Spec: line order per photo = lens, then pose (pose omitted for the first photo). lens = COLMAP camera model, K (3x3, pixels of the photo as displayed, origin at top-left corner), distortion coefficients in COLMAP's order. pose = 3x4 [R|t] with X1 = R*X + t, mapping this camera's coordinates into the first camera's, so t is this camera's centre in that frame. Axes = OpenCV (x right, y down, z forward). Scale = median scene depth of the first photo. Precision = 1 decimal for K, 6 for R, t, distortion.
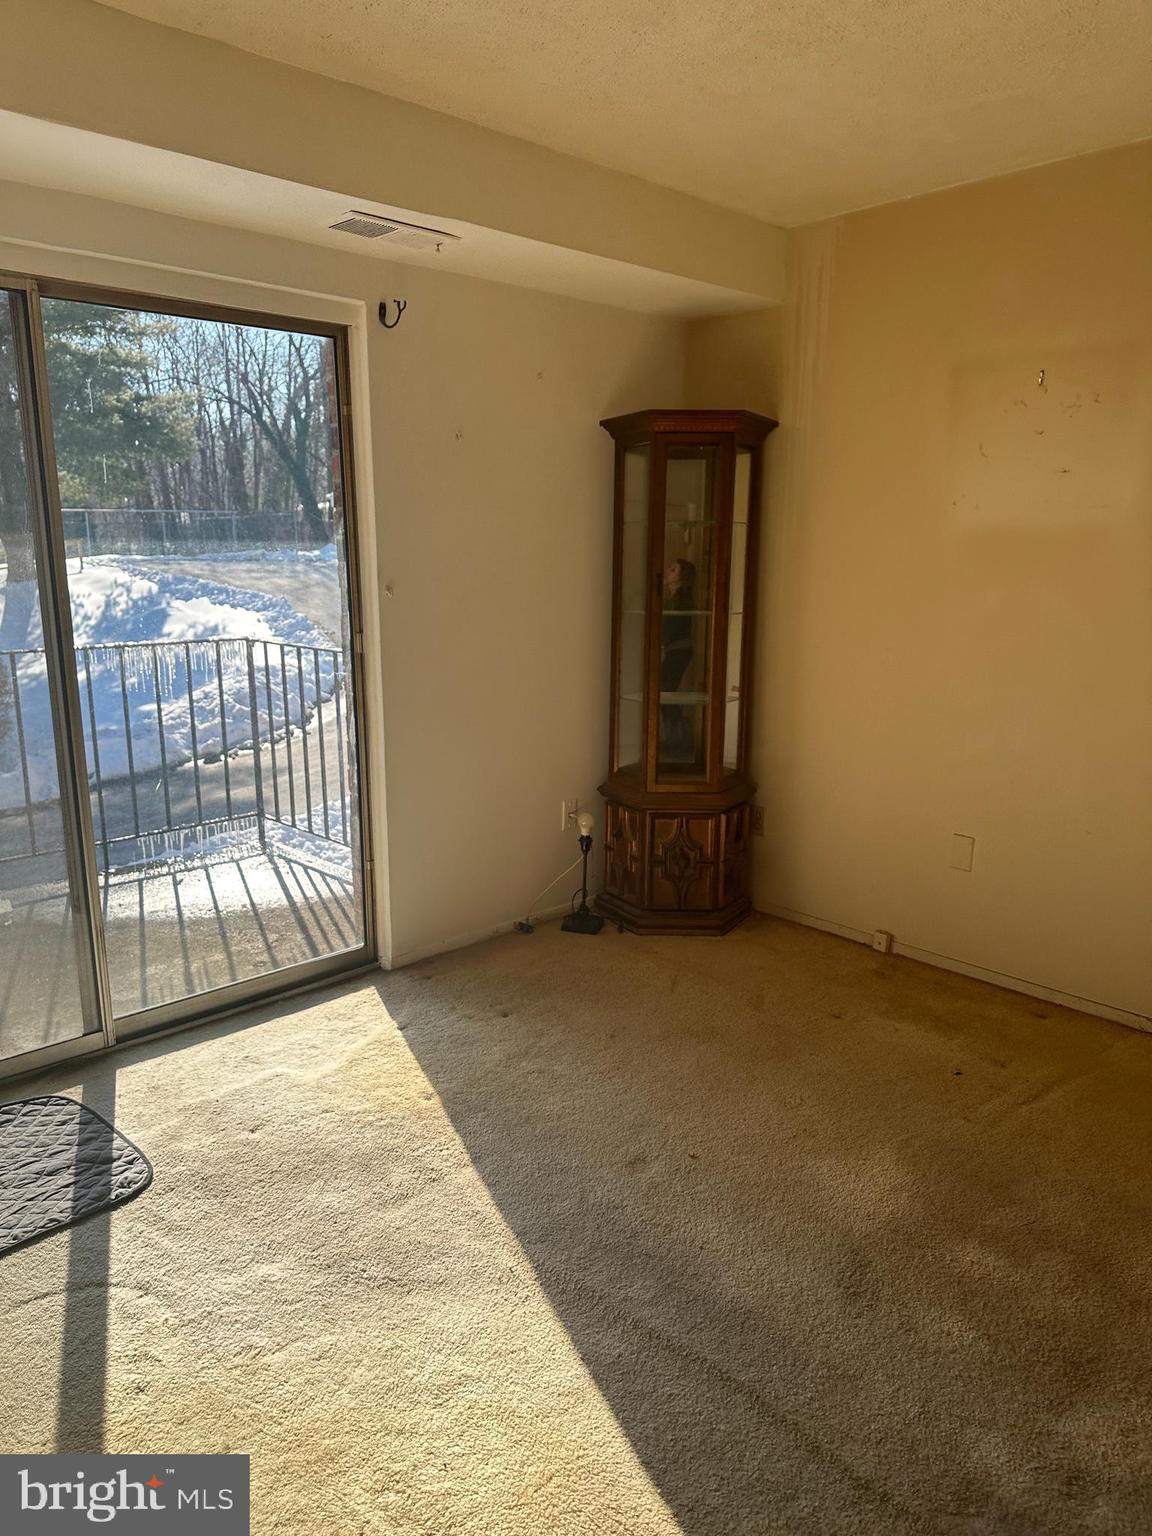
lens RADIAL K [[1038.1, 0, 550.7], [0, 1038.1, 772.3], [0, 0, 1]] dist [0.088108, -0.129266]
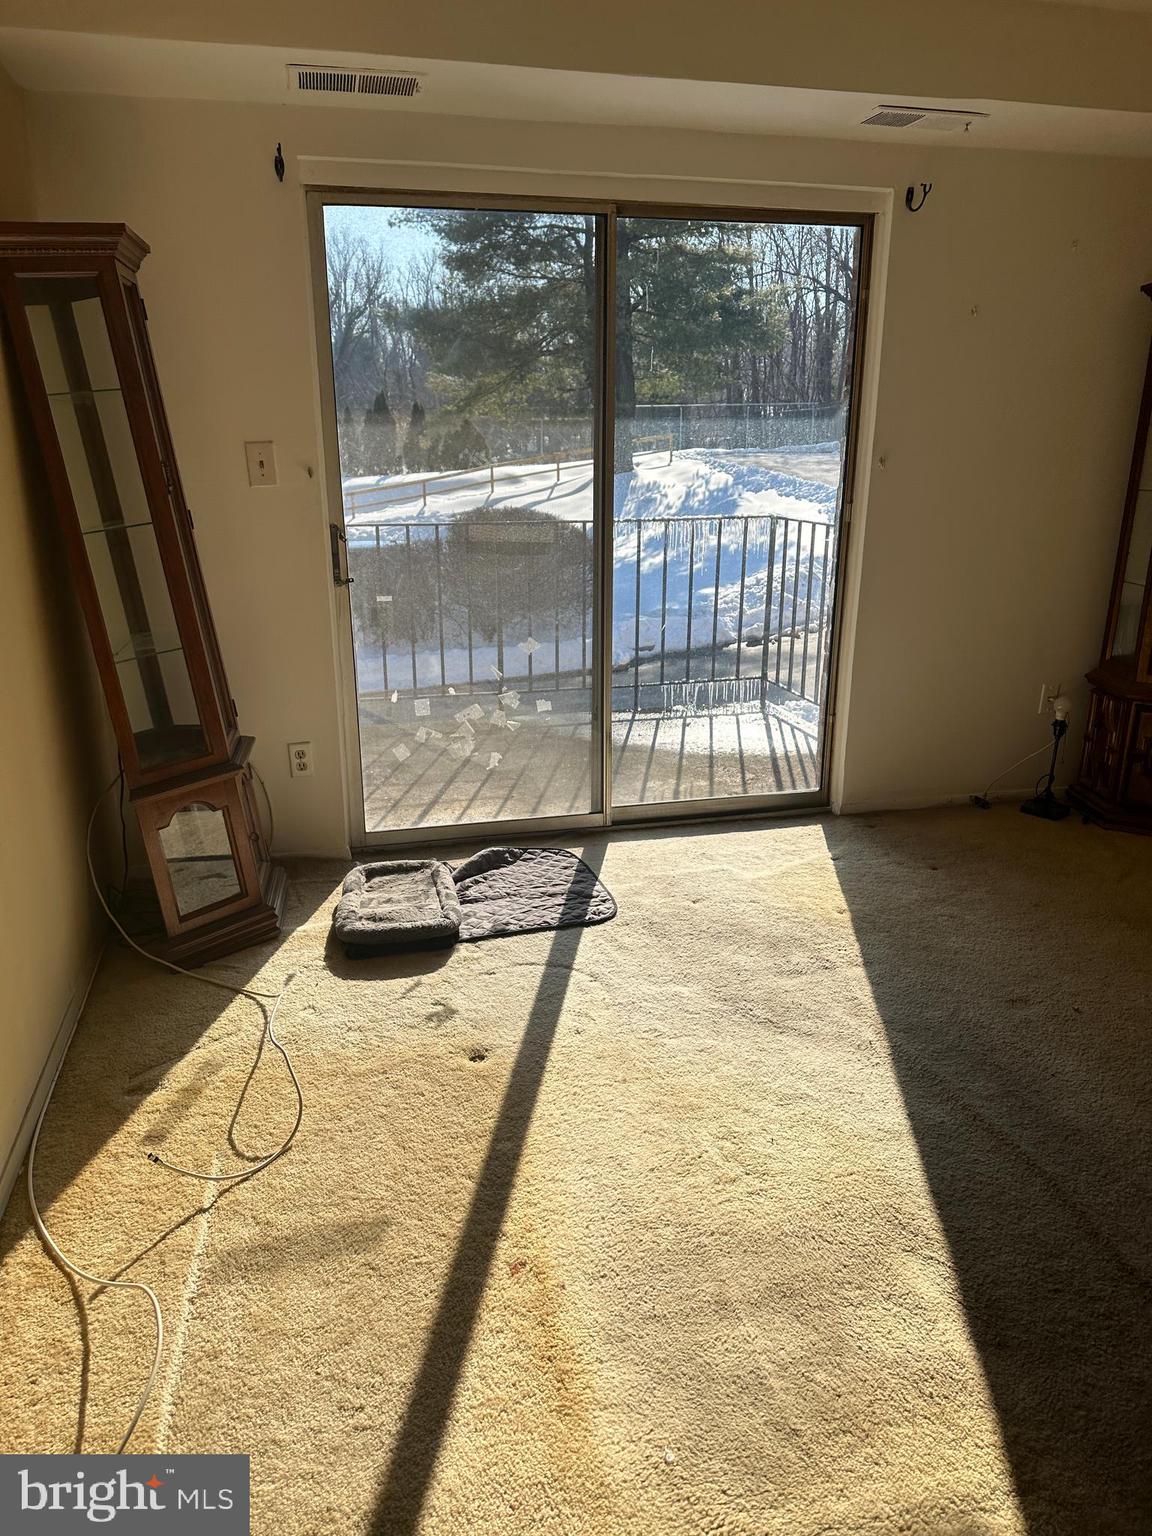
lens RADIAL K [[1038.1, 0, 550.7], [0, 1038.1, 772.3], [0, 0, 1]] dist [0.088108, -0.129266]
pose [[0.862054, 0.154593, -0.482663, 0.106200], [-0.109559, 0.986668, 0.120345, 0.042077], [0.494832, -0.050864, 0.867499, -0.113929]]
